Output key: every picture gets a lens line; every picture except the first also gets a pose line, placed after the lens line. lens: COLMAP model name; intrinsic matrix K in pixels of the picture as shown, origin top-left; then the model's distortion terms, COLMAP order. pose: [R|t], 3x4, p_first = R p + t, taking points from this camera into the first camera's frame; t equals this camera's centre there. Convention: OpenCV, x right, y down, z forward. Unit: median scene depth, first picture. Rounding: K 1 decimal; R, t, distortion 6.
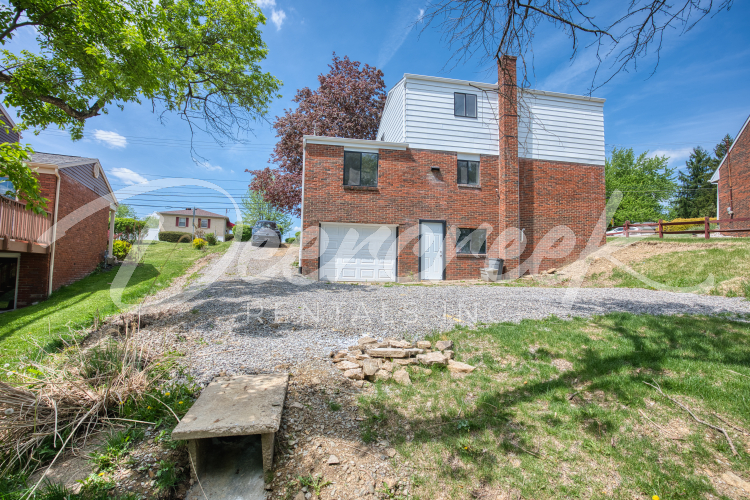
lens RADIAL K [[367.5, 0, 376.5], [0, 367.5, 250.7], [0, 0, 1]] dist [-0.078467, 0.040061]
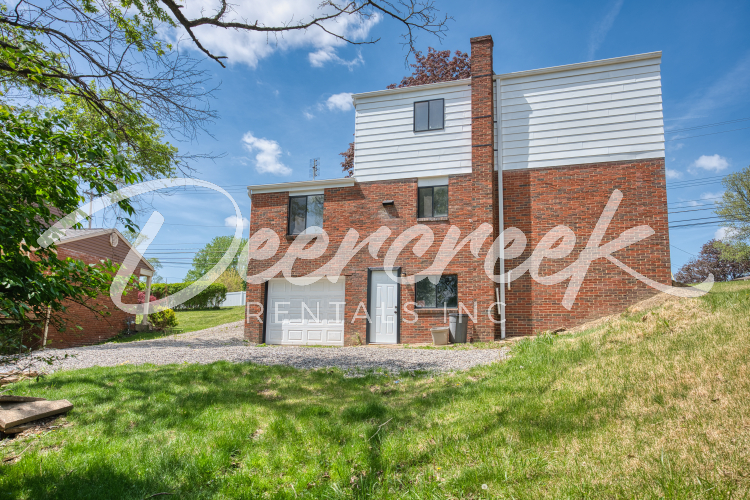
lens RADIAL K [[572.5, 0, 375.0], [0, 572.5, 250.0], [0, 0, 1]] dist [-0.001531, 0.071556]
pose [[0.870111, -0.080825, -0.486183, 0.715811], [0.026330, 0.992676, -0.117905, 0.023767], [0.492152, 0.089789, 0.865866, -0.087770]]
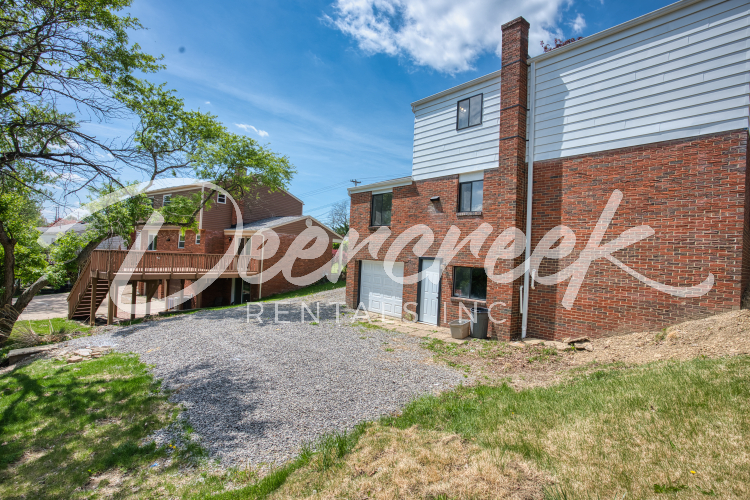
lens RADIAL K [[367.5, 0, 376.5], [0, 367.5, 250.7], [0, 0, 1]] dist [-0.078467, 0.040061]
pose [[0.517194, -0.006429, -0.855844, 0.822795], [0.012813, 0.999918, 0.000232, -0.098274], [0.855773, -0.011086, 0.517233, 0.405147]]
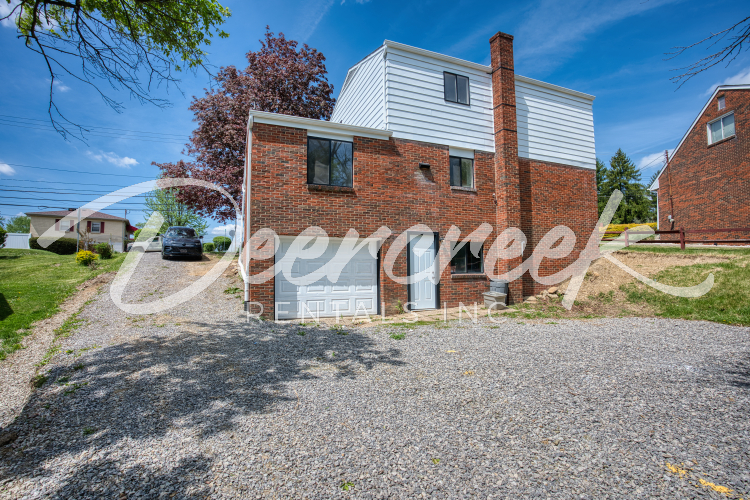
lens RADIAL K [[367.5, 0, 376.5], [0, 367.5, 250.7], [0, 0, 1]] dist [-0.078467, 0.040061]
pose [[0.975738, -0.012758, 0.218568, -0.108358], [0.013452, 0.999908, -0.001688, -0.042337], [-0.218526, 0.004587, 0.975820, 0.255653]]
